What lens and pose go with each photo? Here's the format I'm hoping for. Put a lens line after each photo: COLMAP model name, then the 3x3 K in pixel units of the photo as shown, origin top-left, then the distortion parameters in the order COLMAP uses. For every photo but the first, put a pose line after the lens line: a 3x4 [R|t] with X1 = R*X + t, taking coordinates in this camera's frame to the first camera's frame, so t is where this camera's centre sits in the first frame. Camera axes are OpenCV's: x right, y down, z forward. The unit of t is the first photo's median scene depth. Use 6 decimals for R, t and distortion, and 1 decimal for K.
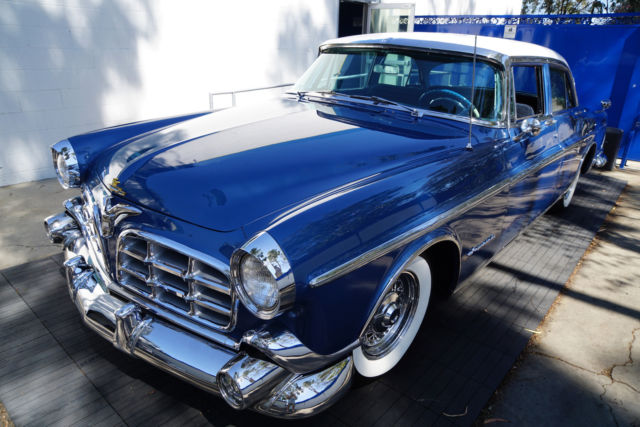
lens RADIAL K [[424.9, 0, 319.9], [0, 424.9, 216.3], [0, 0, 1]] dist [-0.113446, 0.072517]
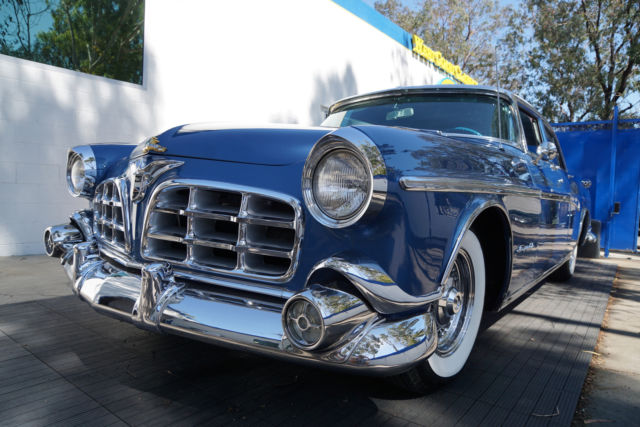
lens RADIAL K [[424.9, 0, 319.9], [0, 424.9, 216.3], [0, 0, 1]] dist [-0.113446, 0.072517]
pose [[0.997988, -0.007640, 0.062937, -0.153312], [0.027437, 0.946985, -0.320105, 0.327278], [-0.057155, 0.321188, 0.945289, 0.127547]]
